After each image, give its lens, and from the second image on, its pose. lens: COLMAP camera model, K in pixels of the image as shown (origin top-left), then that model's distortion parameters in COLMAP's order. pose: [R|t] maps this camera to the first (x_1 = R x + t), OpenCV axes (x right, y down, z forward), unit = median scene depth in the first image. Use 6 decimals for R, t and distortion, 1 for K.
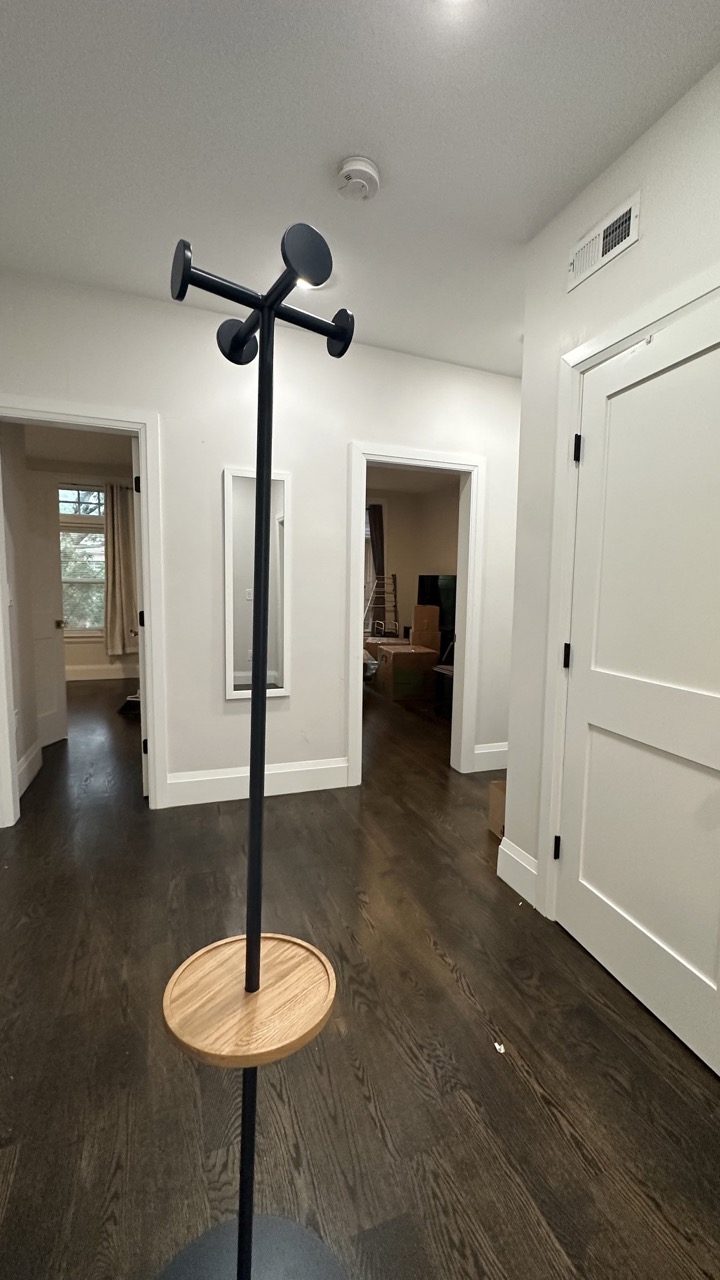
lens RADIAL K [[513.5, 0, 360.0], [0, 513.5, 640.0], [0, 0, 1]] dist [-0.000459, 0.000376]
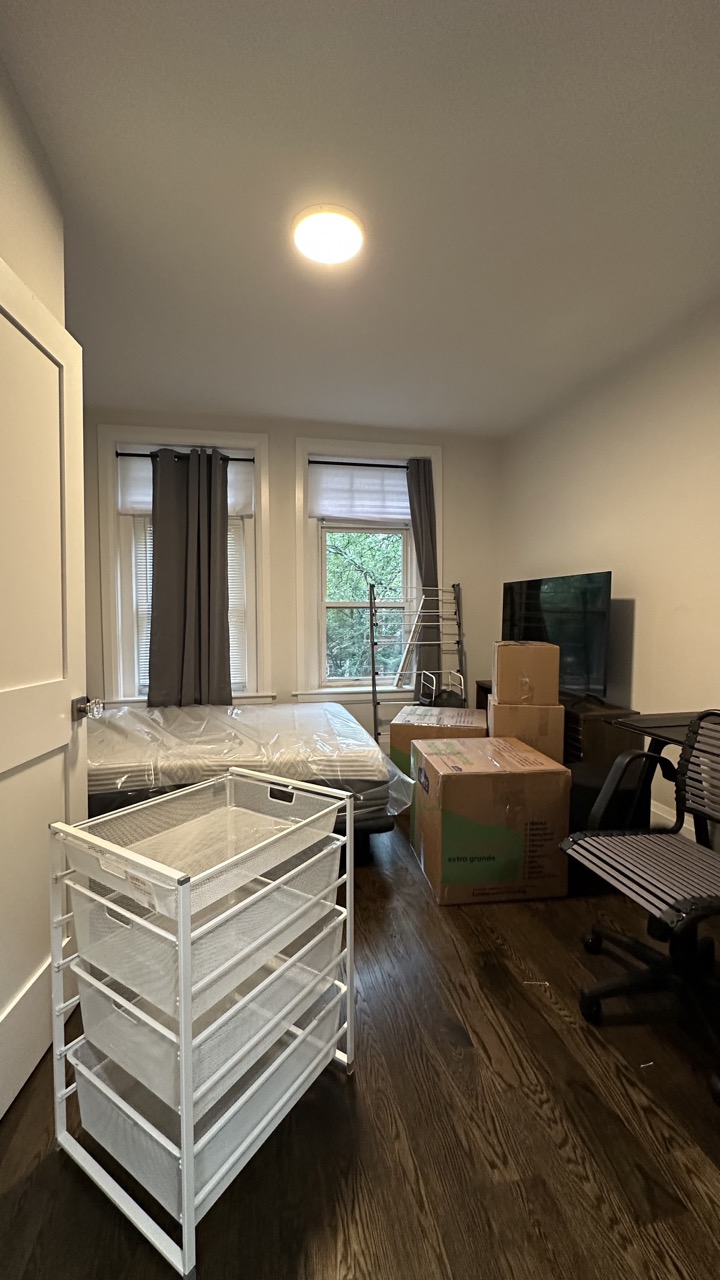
lens RADIAL K [[513.5, 0, 360.0], [0, 513.5, 640.0], [0, 0, 1]] dist [-0.000459, 0.000376]
pose [[0.988886, -0.014306, -0.147985, 0.045486], [0.005297, 0.998118, -0.061098, -0.036510], [0.148581, 0.059635, 0.987100, 0.455067]]
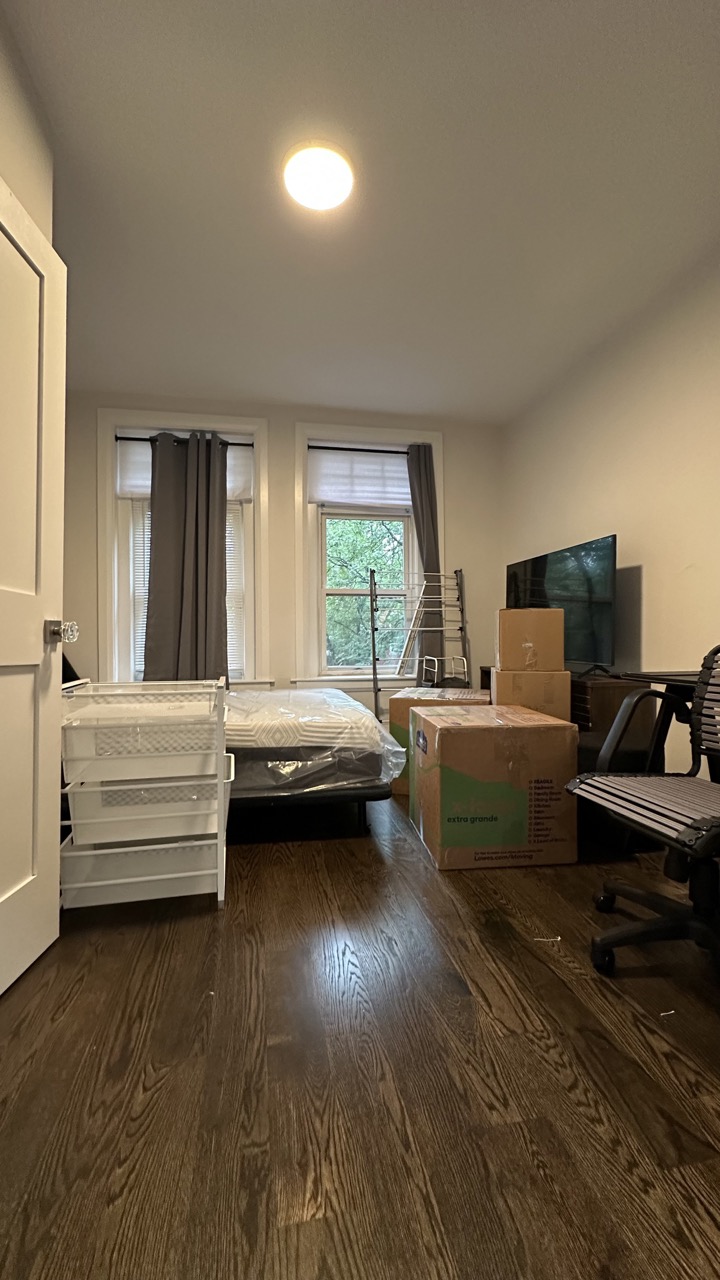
lens RADIAL K [[513.5, 0, 360.0], [0, 513.5, 640.0], [0, 0, 1]] dist [-0.000459, 0.000376]
pose [[0.986372, -0.025350, -0.162564, 0.050582], [0.007487, 0.993952, -0.109563, 0.002245], [0.164358, 0.106853, 0.980596, 0.471474]]
